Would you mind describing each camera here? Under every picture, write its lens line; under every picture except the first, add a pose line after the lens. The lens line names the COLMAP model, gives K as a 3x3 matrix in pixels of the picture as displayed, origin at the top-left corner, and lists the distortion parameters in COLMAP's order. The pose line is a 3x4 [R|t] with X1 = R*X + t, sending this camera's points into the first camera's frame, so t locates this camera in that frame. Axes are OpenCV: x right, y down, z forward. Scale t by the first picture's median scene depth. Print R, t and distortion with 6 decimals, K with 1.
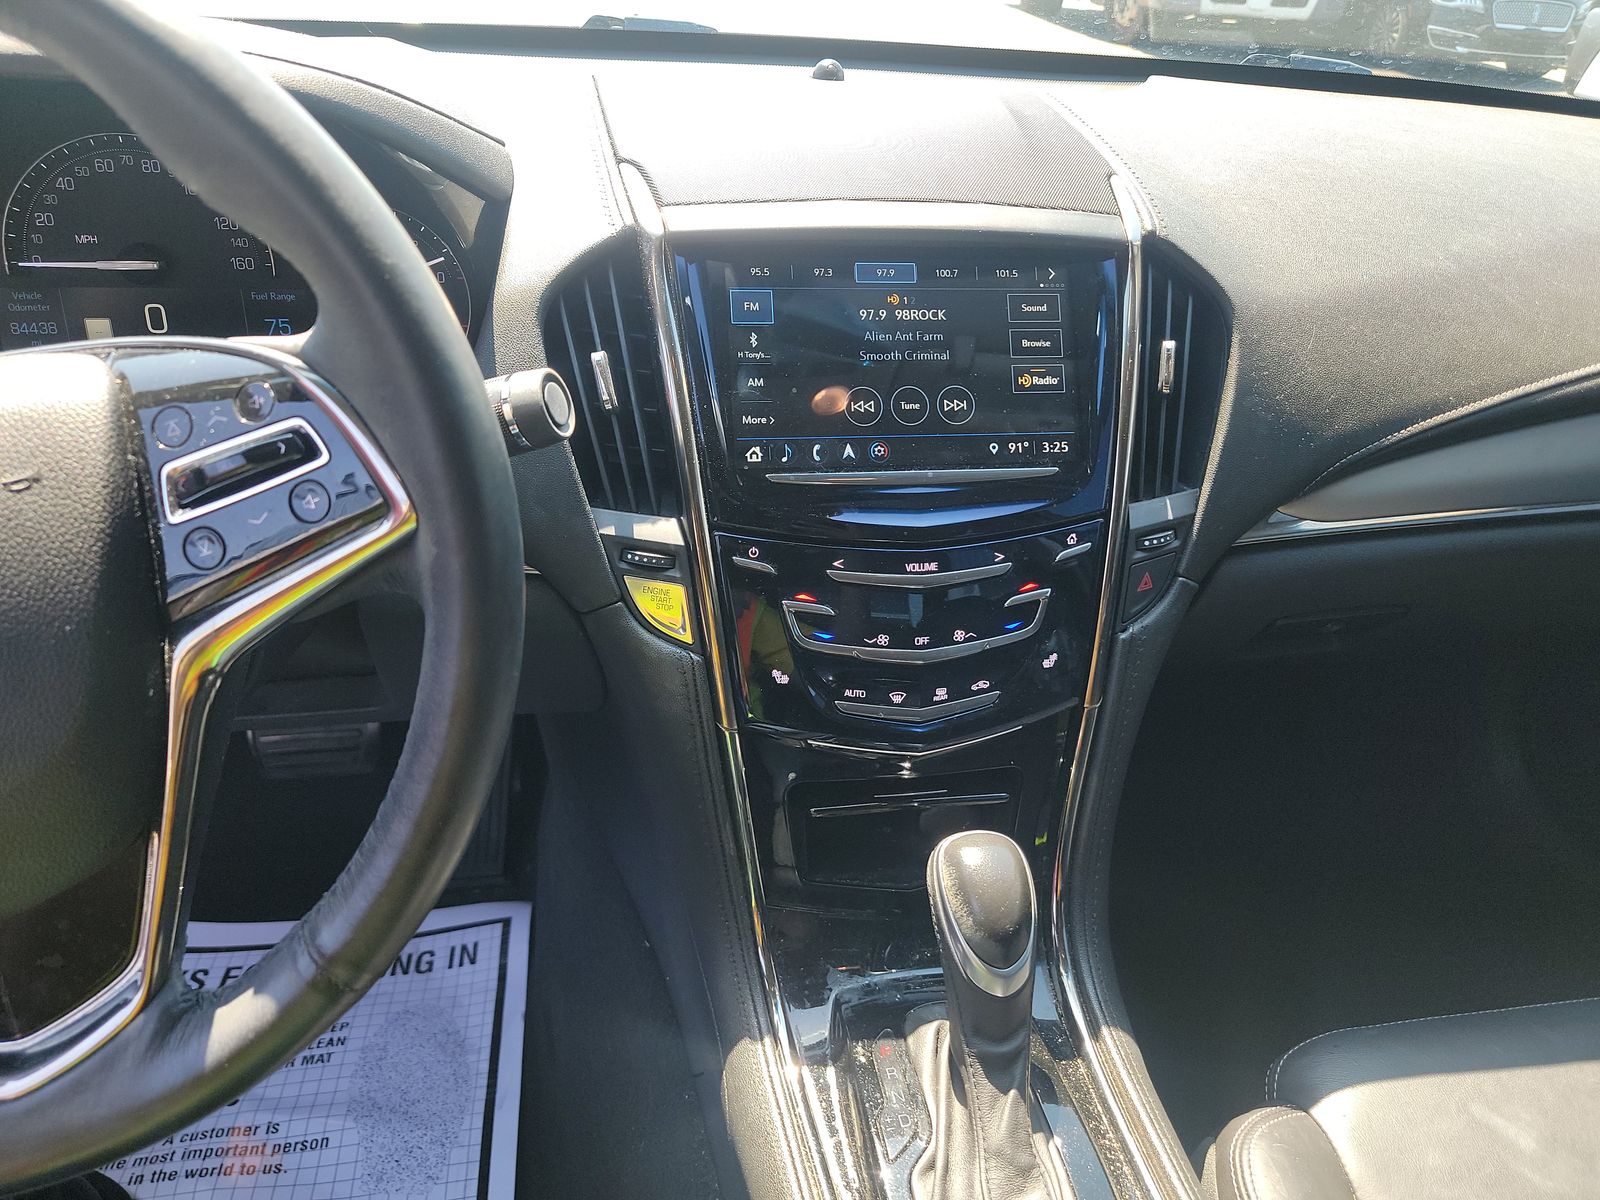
lens RADIAL K [[1150.1, 0, 747.2], [0, 1150.1, 588.6], [0, 0, 1]] dist [0.028665, -0.021466]
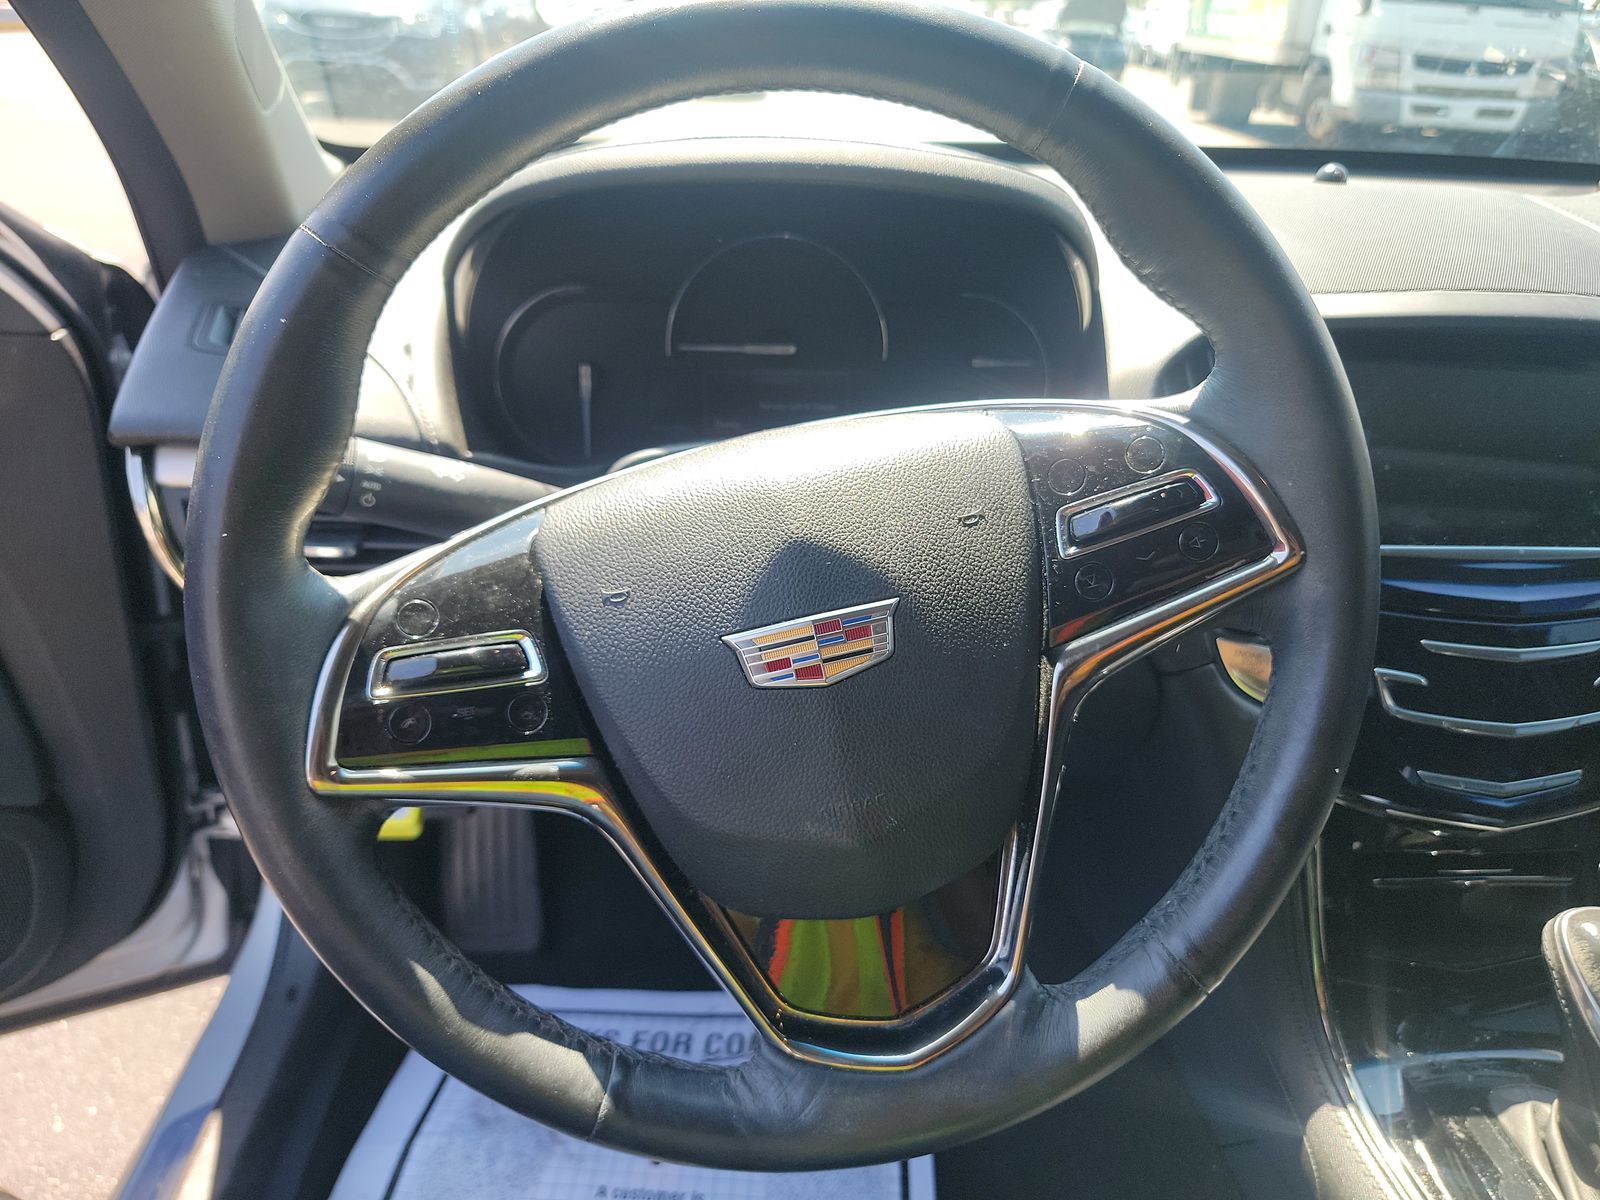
lens RADIAL K [[1150.1, 0, 799.5], [0, 1150.1, 597.4], [0, 0, 1]] dist [0.028665, -0.021466]
pose [[0.993433, 0.030159, -0.110369, -0.368920], [-0.038871, 0.996222, -0.077661, 0.046654], [0.107609, 0.081441, 0.990852, -0.088171]]
